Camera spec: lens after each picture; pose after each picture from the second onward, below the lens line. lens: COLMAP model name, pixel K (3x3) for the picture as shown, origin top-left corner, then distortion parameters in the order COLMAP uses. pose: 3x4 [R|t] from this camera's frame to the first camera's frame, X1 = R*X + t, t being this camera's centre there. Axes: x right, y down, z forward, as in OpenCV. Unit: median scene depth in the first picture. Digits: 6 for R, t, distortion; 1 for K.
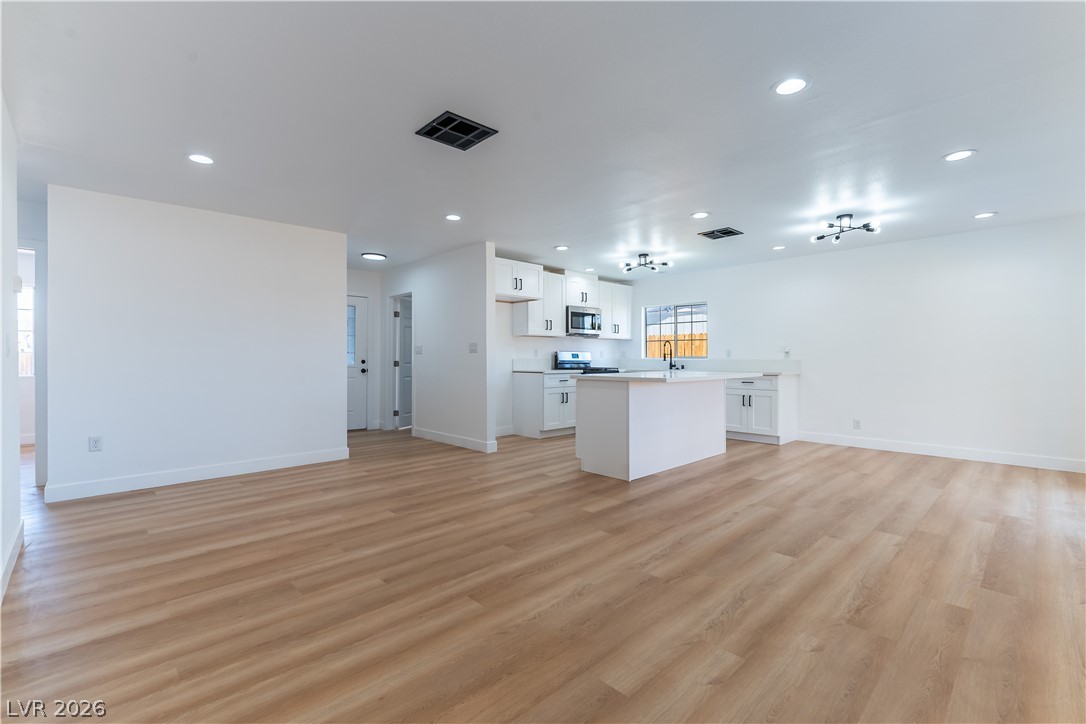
lens RADIAL K [[481.0, 0, 553.9], [0, 481.0, 364.2], [0, 0, 1]] dist [-0.000924, 0.000258]
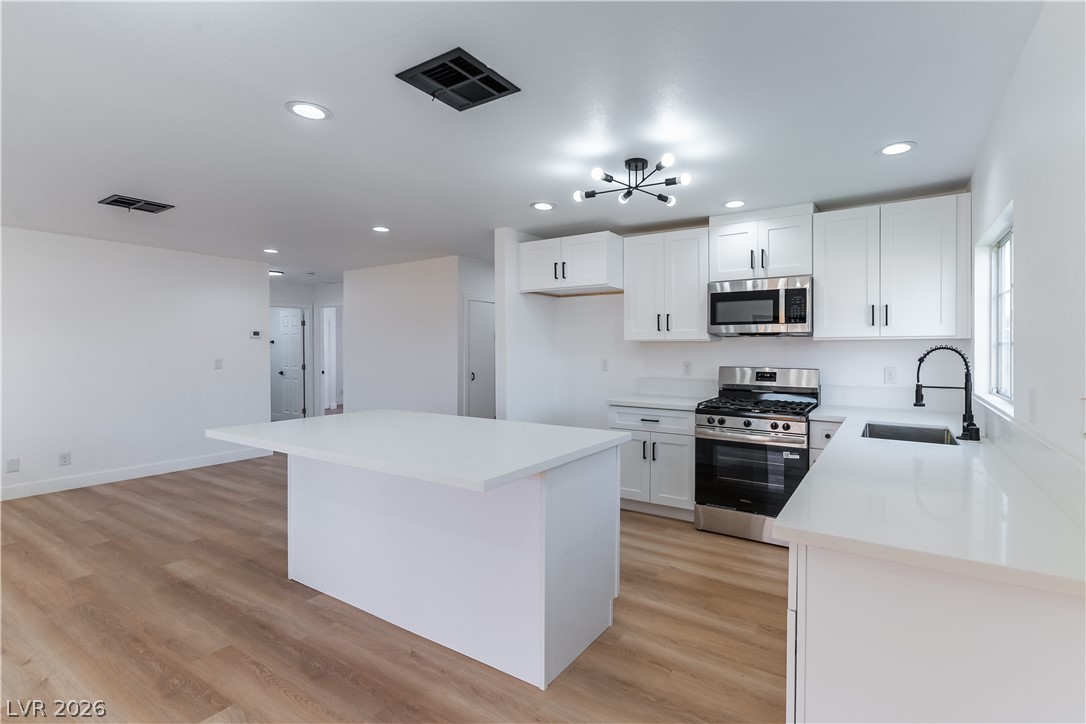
lens RADIAL K [[524.0, 0, 591.7], [0, 524.0, 347.4], [0, 0, 1]] dist [-0.001242, 0.000076]
pose [[0.229376, 0.002357, -0.973335, 1.265918], [-0.013793, 0.999905, -0.000829, -0.105294], [0.973240, 0.013615, 0.229386, 1.642427]]
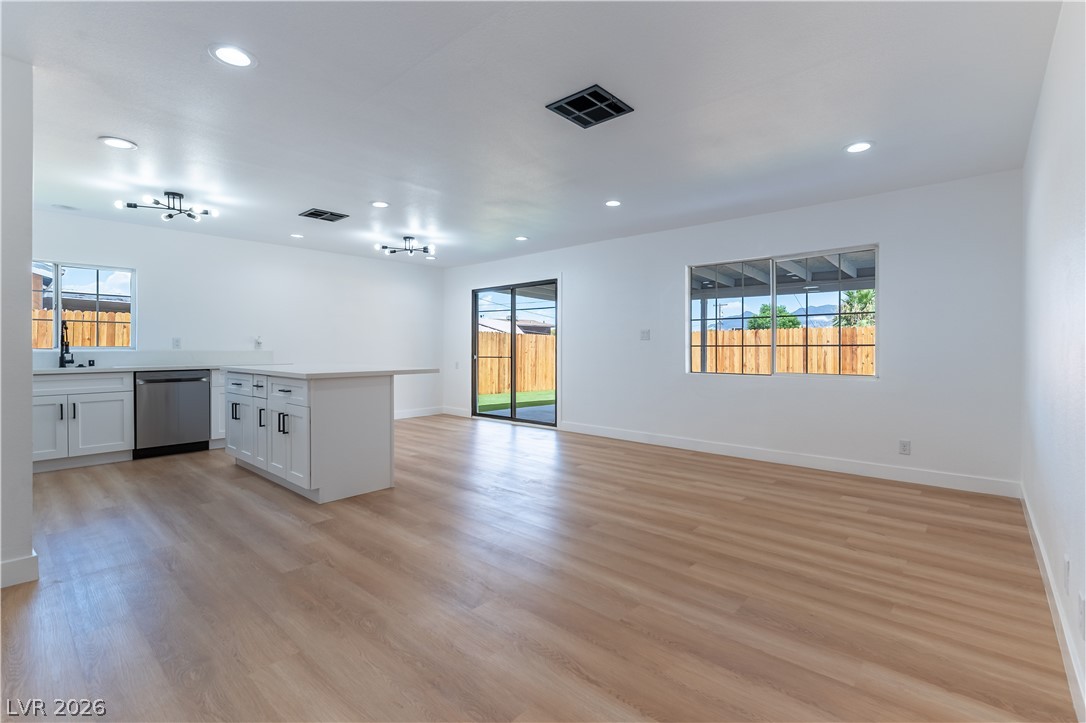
lens RADIAL K [[481.0, 0, 561.9], [0, 481.0, 344.3], [0, 0, 1]] dist [-0.000924, 0.000258]
pose [[-0.079408, 0.008990, 0.996802, -1.010144], [0.014935, 0.999858, -0.007828, -0.012884], [-0.996730, 0.014266, -0.079530, 1.003919]]
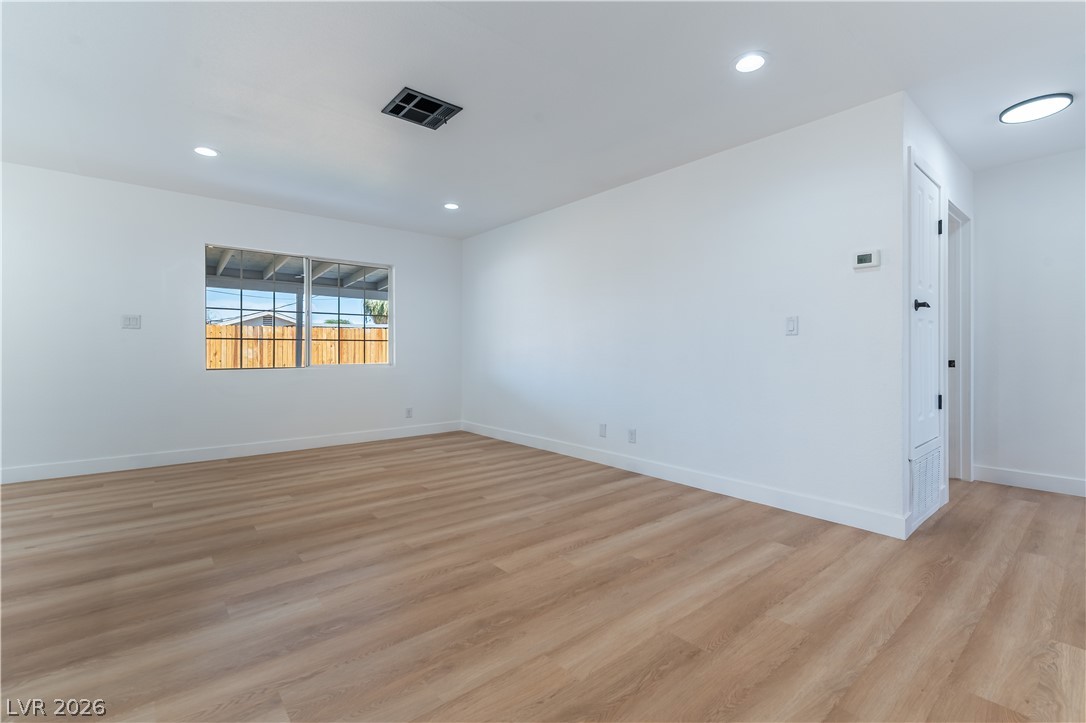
lens RADIAL K [[481.0, 0, 541.7], [0, 481.0, 343.6], [0, 0, 1]] dist [-0.000924, 0.000258]
pose [[-0.995246, 0.003156, 0.097342, -0.488011], [0.003155, 0.999995, -0.000170, 0.005180], [-0.097342, 0.000138, -0.995251, 1.754303]]
